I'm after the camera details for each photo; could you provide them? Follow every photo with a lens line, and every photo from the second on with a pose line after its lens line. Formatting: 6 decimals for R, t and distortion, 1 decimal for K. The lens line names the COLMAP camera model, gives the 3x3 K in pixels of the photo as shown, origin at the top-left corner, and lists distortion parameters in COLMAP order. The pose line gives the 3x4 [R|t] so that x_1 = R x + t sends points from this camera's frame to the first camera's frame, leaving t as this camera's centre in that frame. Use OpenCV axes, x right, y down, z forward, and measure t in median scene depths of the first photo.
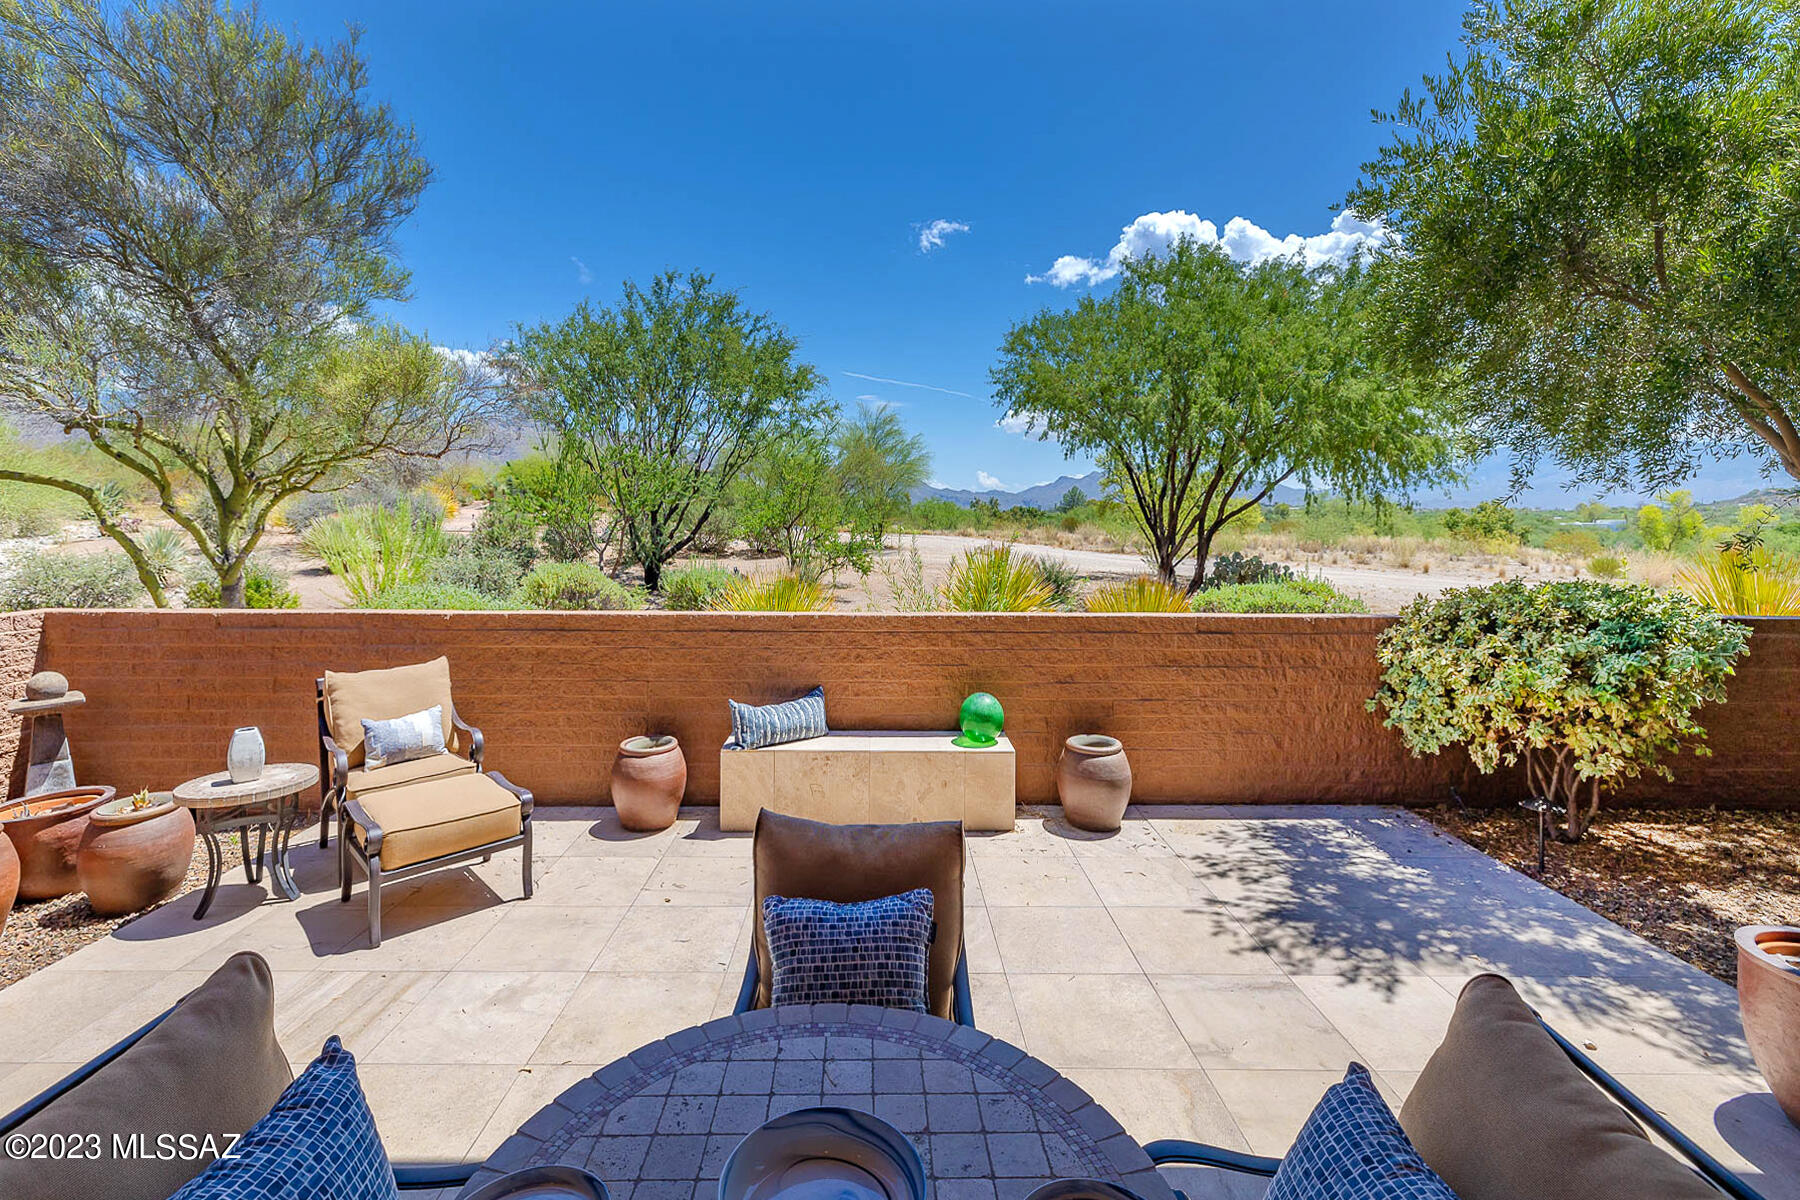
lens RADIAL K [[969.6, 0, 916.7], [0, 969.6, 557.0], [0, 0, 1]] dist [-0.014907, 0.001203]
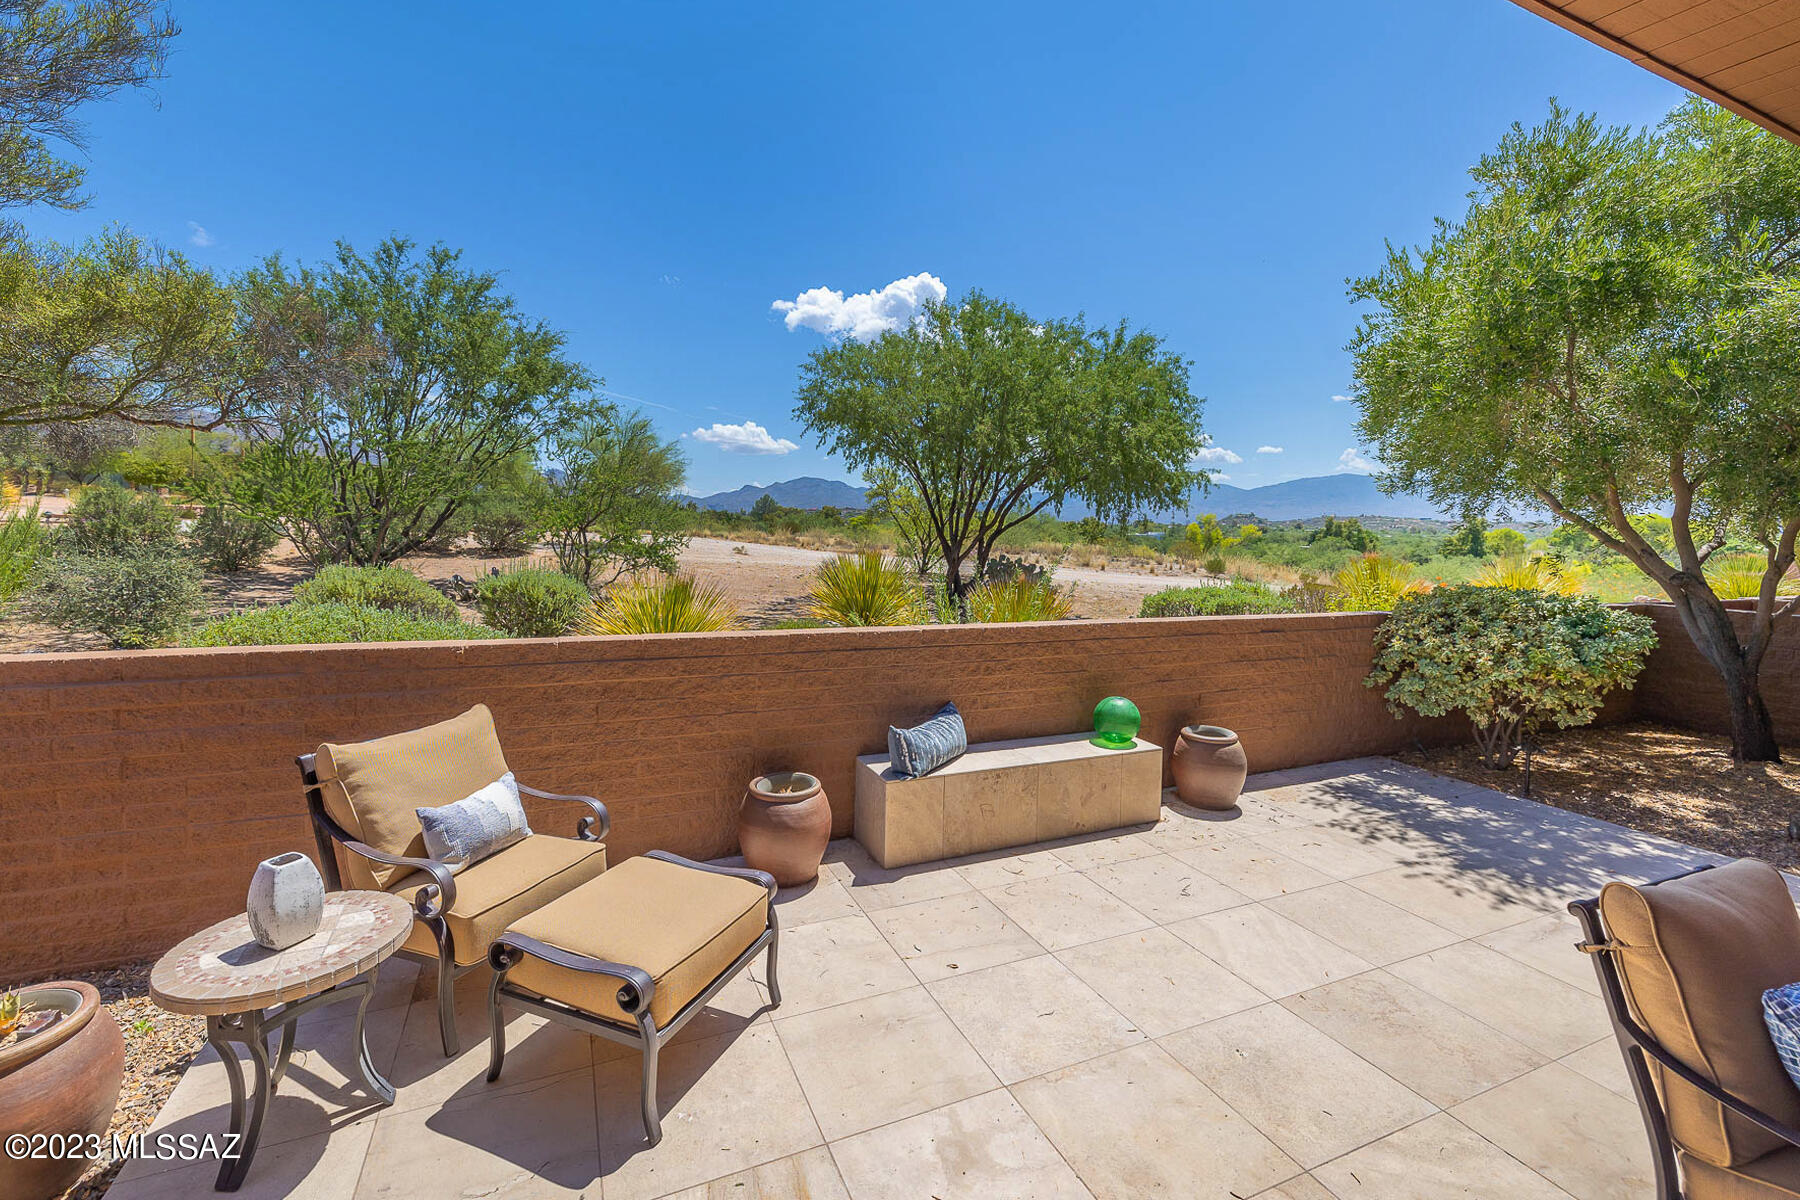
lens RADIAL K [[787.5, 0, 897.7], [0, 787.5, 585.5], [0, 0, 1]] dist [0.002932, -0.000940]
pose [[0.884544, -0.016930, 0.466149, -0.533619], [-0.003191, 0.999098, 0.042341, -0.016990], [-0.466445, -0.038939, 0.883693, 0.345133]]
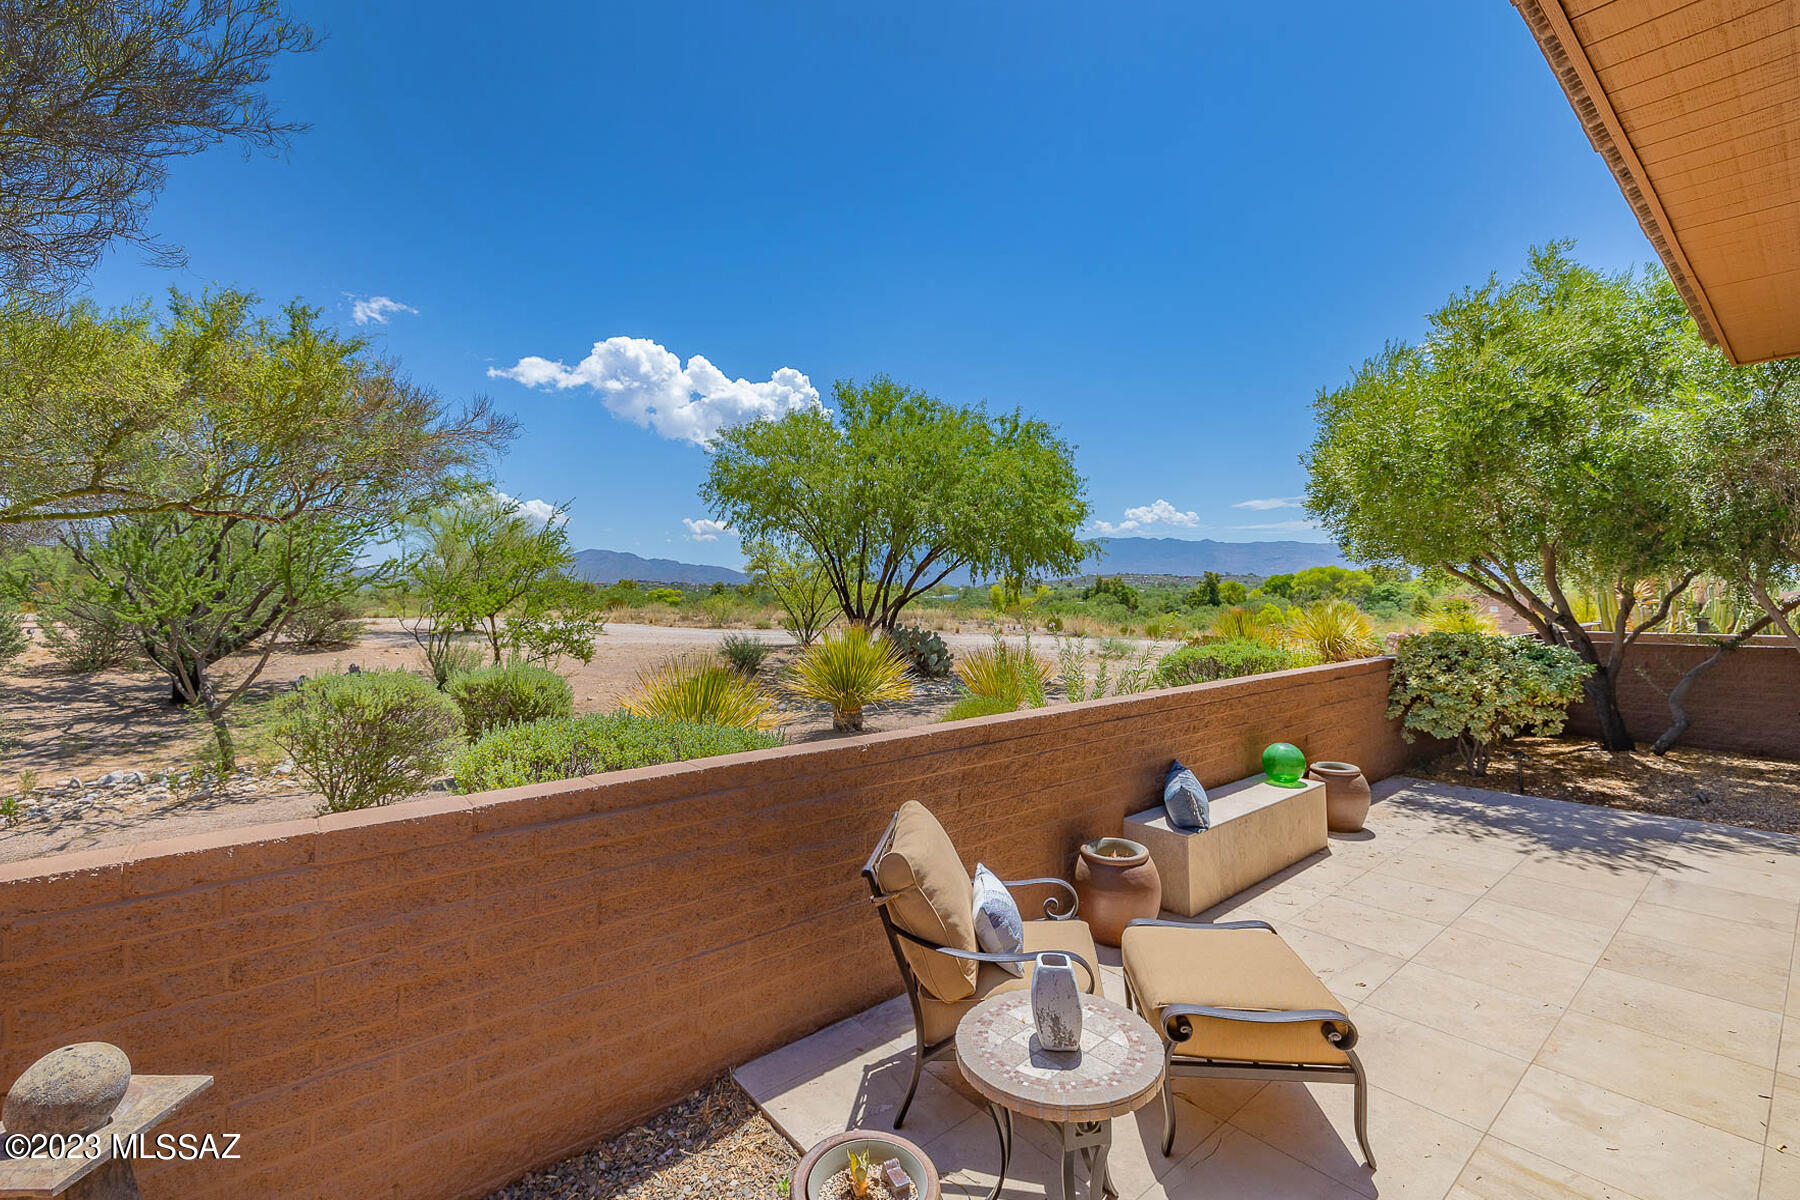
lens RADIAL K [[787.5, 0, 869.4], [0, 787.5, 589.2], [0, 0, 1]] dist [0.002932, -0.000940]
pose [[0.724157, -0.007468, 0.689595, -0.987600], [0.040638, 0.998666, -0.031861, -0.044429], [-0.688437, 0.051096, 0.723494, 0.605564]]
